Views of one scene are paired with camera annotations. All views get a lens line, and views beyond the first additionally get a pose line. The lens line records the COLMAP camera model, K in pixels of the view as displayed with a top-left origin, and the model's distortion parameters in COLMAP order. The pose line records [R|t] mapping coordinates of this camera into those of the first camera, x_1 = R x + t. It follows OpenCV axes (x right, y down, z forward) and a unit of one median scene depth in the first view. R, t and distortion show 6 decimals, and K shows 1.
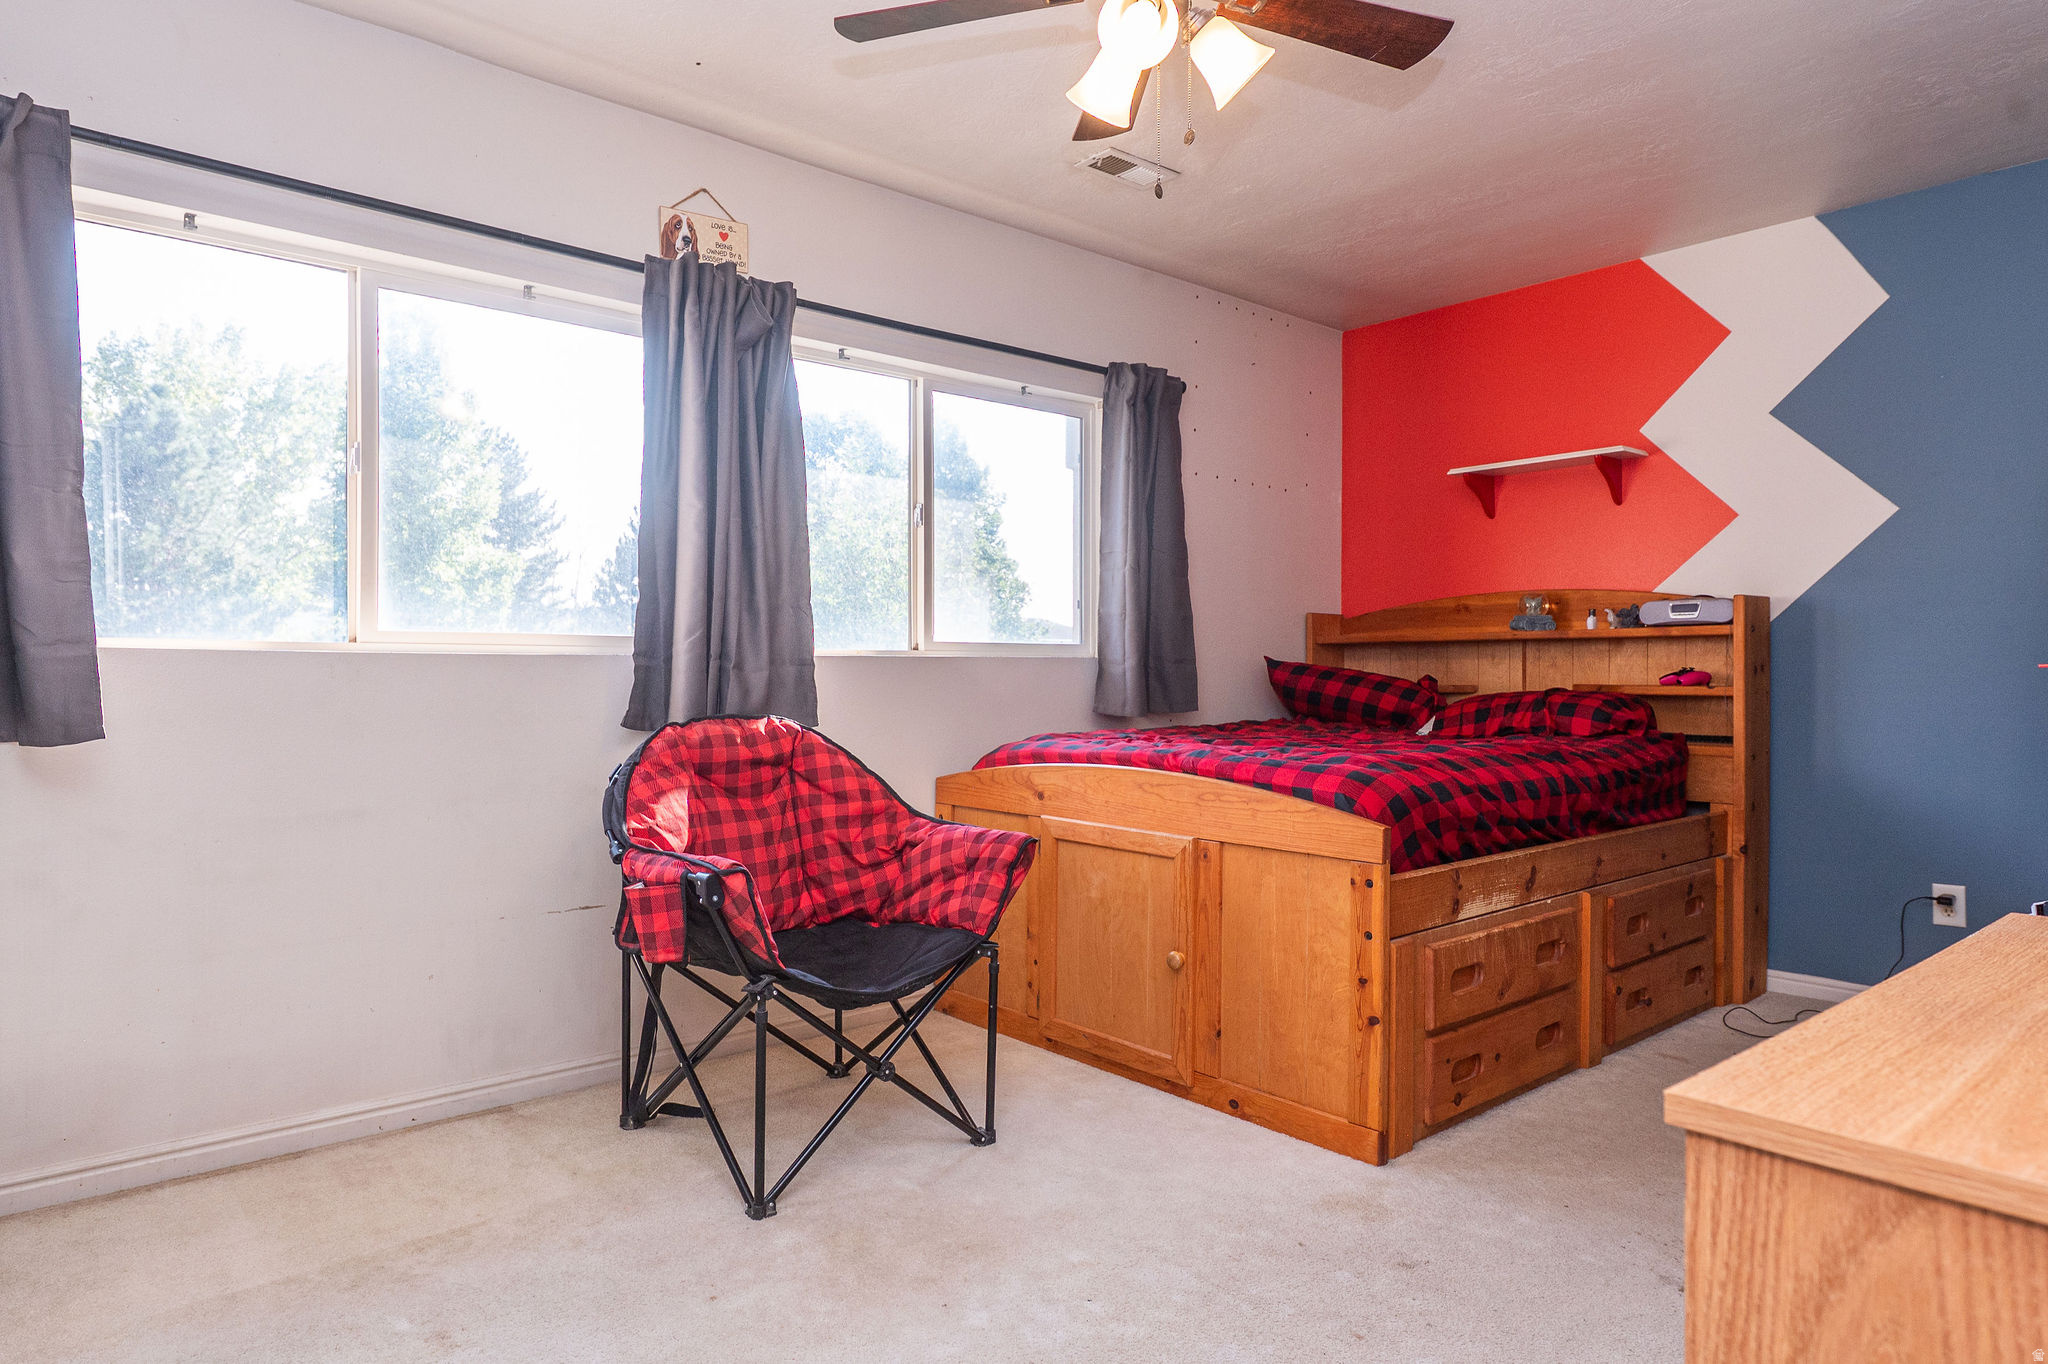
lens RADIAL K [[1246.0, 0, 1024.0], [0, 1246.0, 682.0], [0, 0, 1]] dist [0.000174, 0.000774]
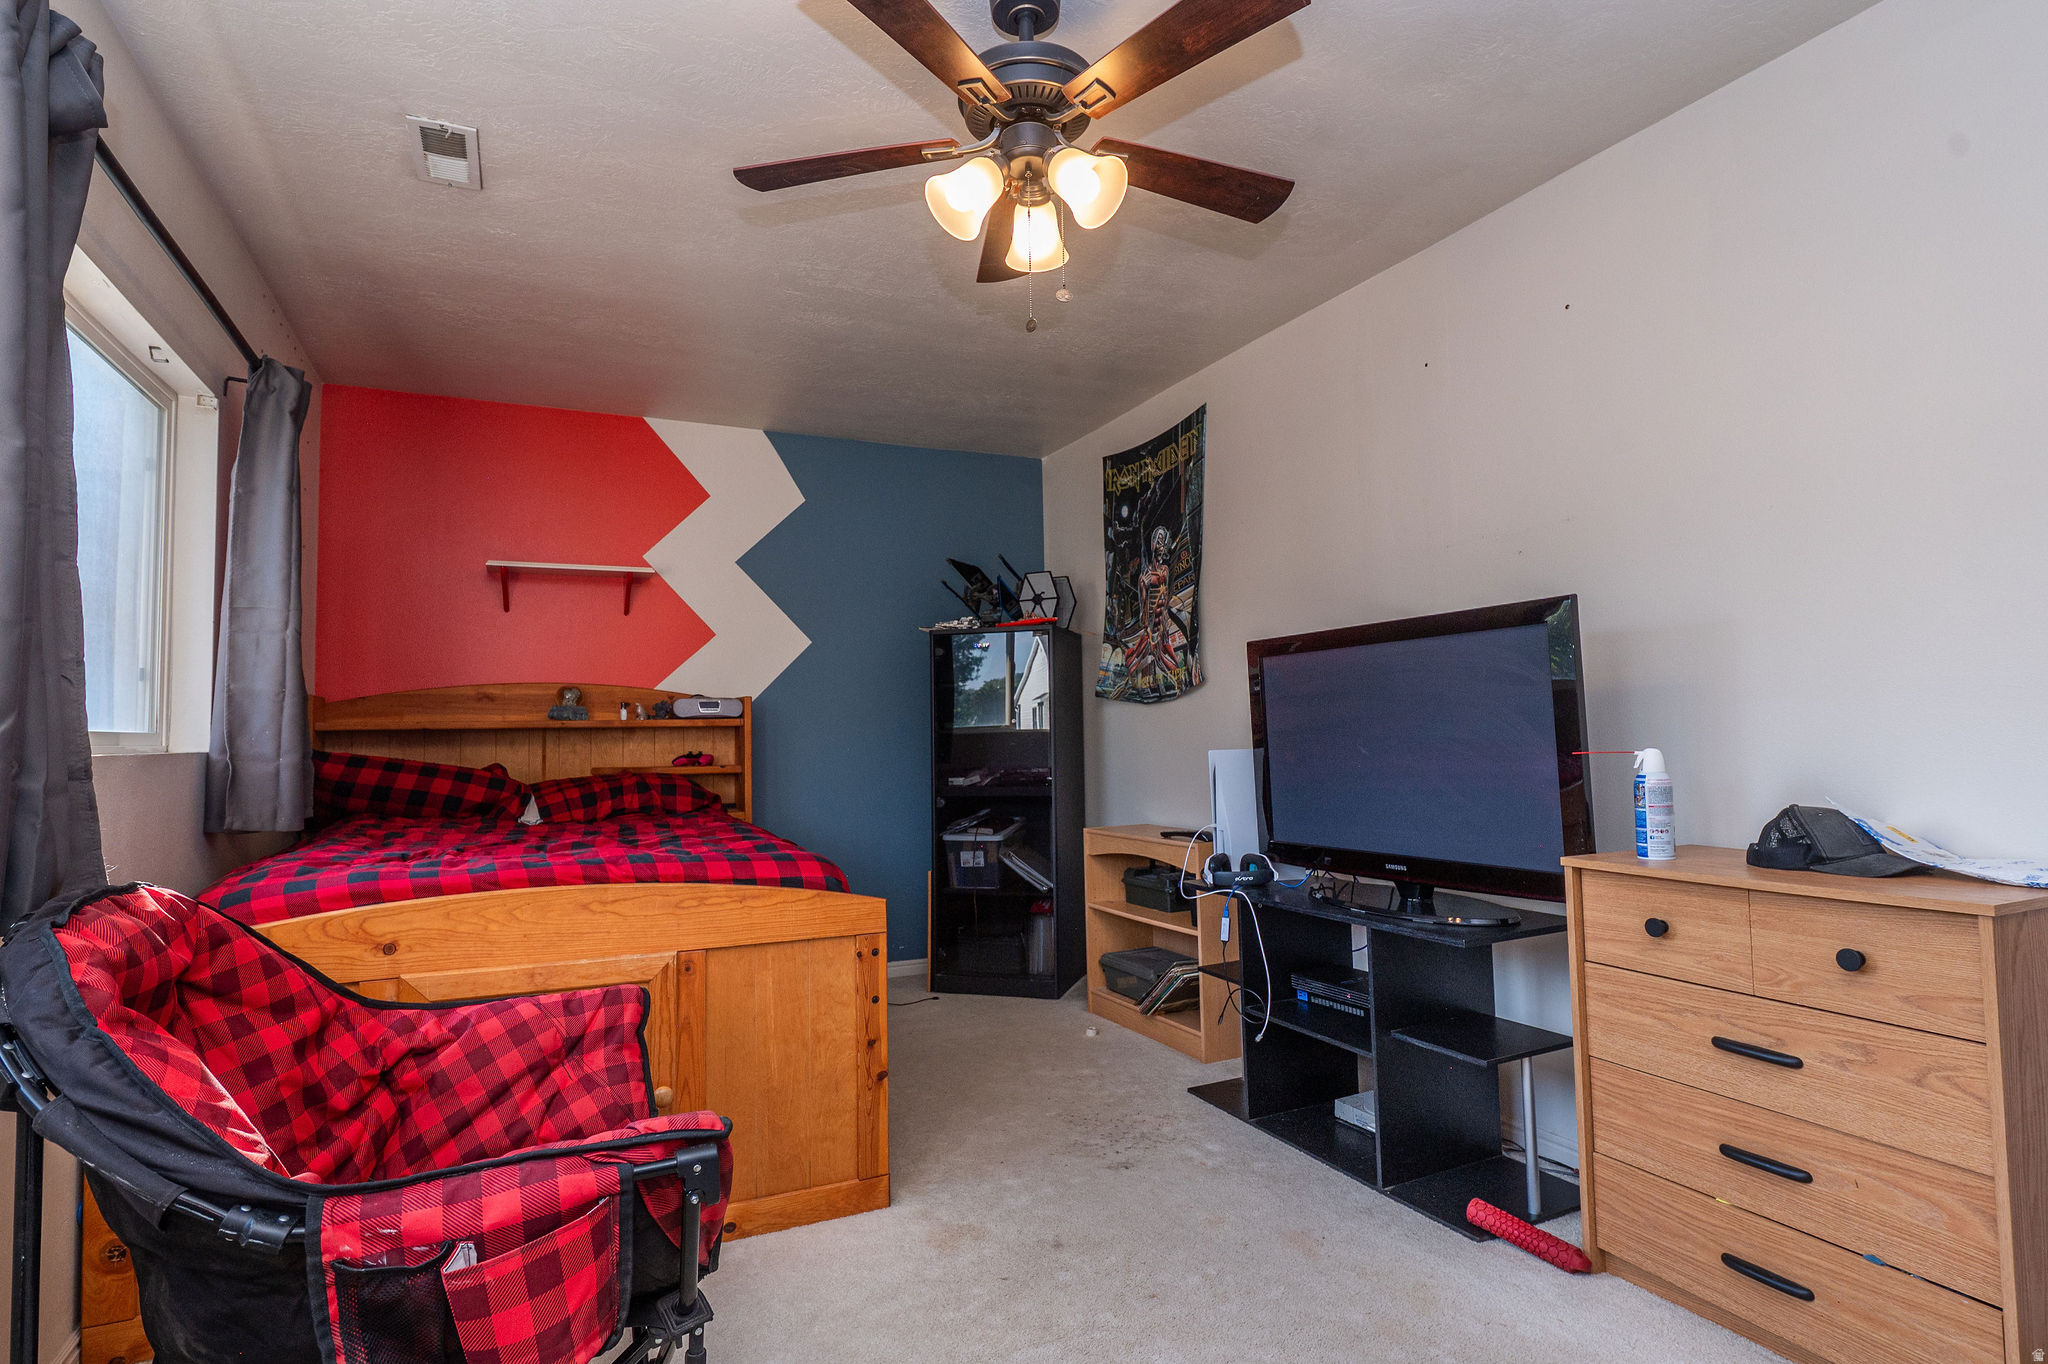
lens RADIAL K [[1029.0, 0, 1025.3], [0, 1029.0, 675.5], [0, 0, 1]] dist [-0.004685, -0.000524]
pose [[0.264249, 0.053113, 0.962991, -0.403208], [0.022414, 0.997875, -0.061187, -0.018114], [-0.964194, 0.037753, 0.262497, 0.422887]]
